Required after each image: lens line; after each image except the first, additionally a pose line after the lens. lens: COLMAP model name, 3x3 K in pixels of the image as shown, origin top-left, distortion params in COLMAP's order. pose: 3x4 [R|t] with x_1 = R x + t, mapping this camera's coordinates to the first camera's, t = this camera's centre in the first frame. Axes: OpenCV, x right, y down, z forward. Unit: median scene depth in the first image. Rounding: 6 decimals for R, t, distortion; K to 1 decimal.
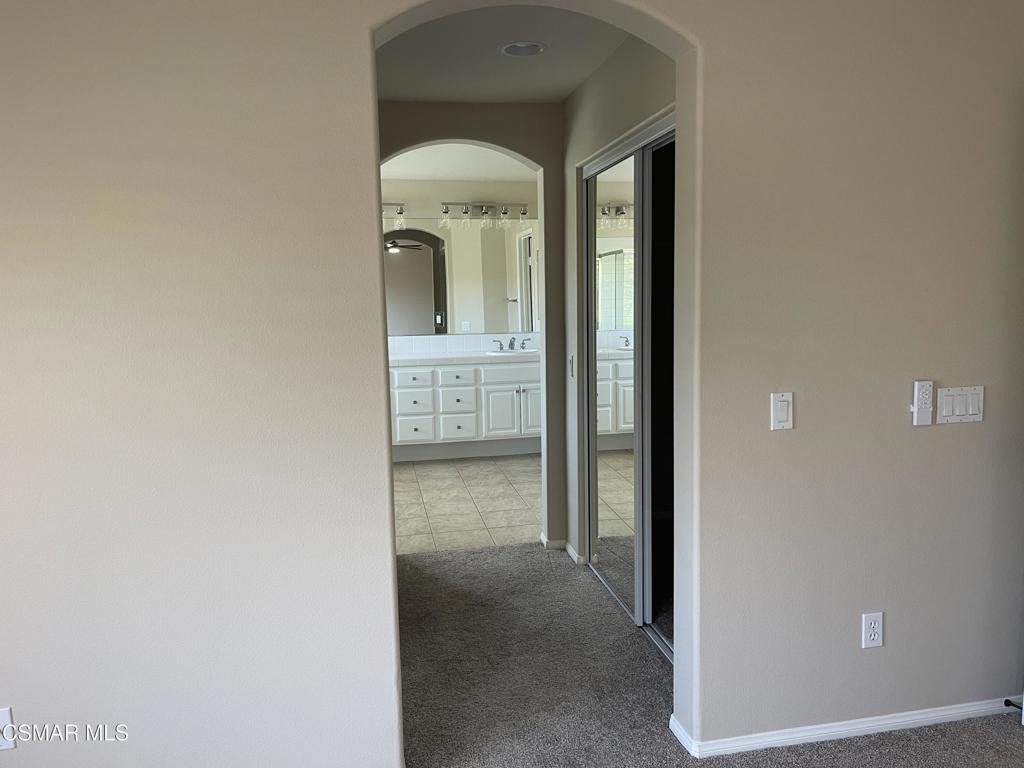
lens RADIAL K [[770.3, 0, 517.7], [0, 770.3, 382.7], [0, 0, 1]] dist [0.058865, -0.071294]
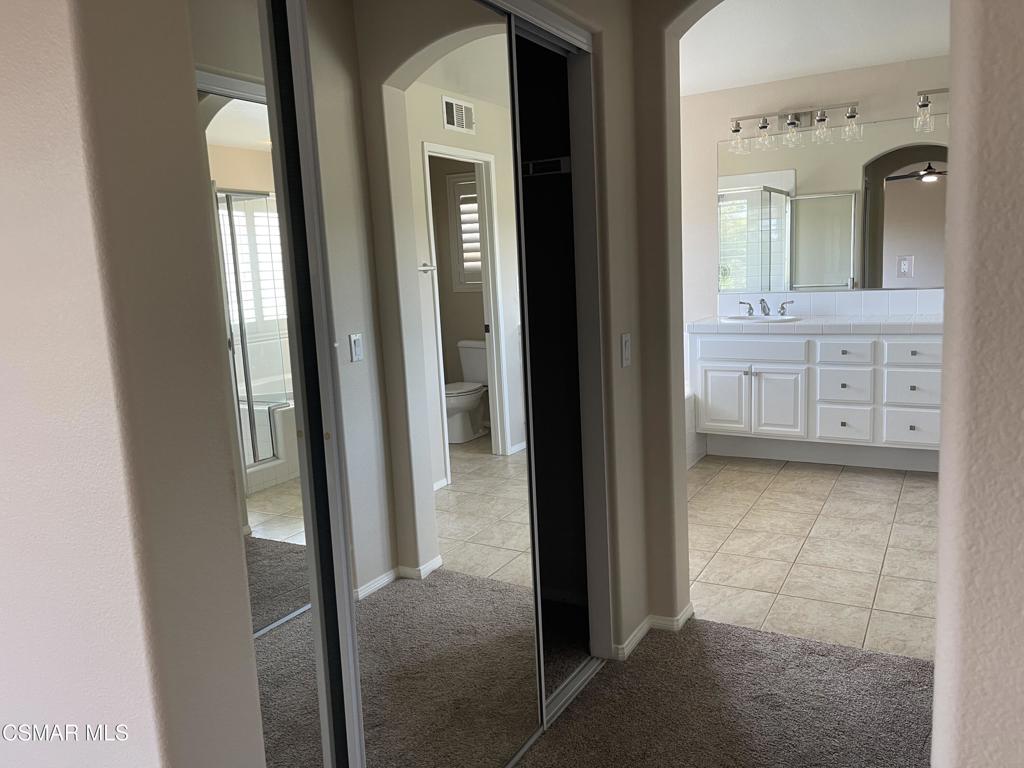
lens RADIAL K [[770.3, 0, 517.9], [0, 770.3, 378.5], [0, 0, 1]] dist [0.058865, -0.071294]
pose [[0.758623, 0.075078, -0.647190, 0.099053], [-0.039012, 0.996791, 0.069905, -0.018953], [0.650361, -0.027783, 0.759117, 0.261568]]
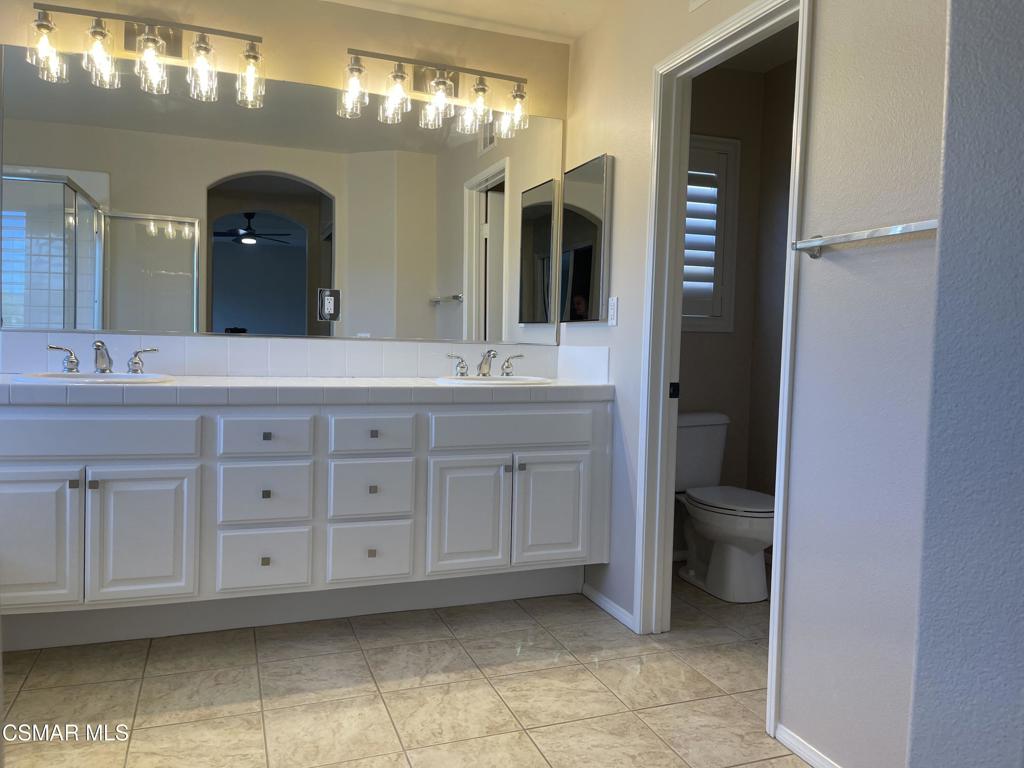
lens RADIAL K [[770.3, 0, 513.5], [0, 770.3, 379.6], [0, 0, 1]] dist [0.058865, -0.071294]
pose [[0.985734, 0.032842, 0.165076, -0.073241], [-0.022391, 0.997649, -0.064776, -0.011068], [-0.166815, 0.060156, 0.984151, 0.564973]]
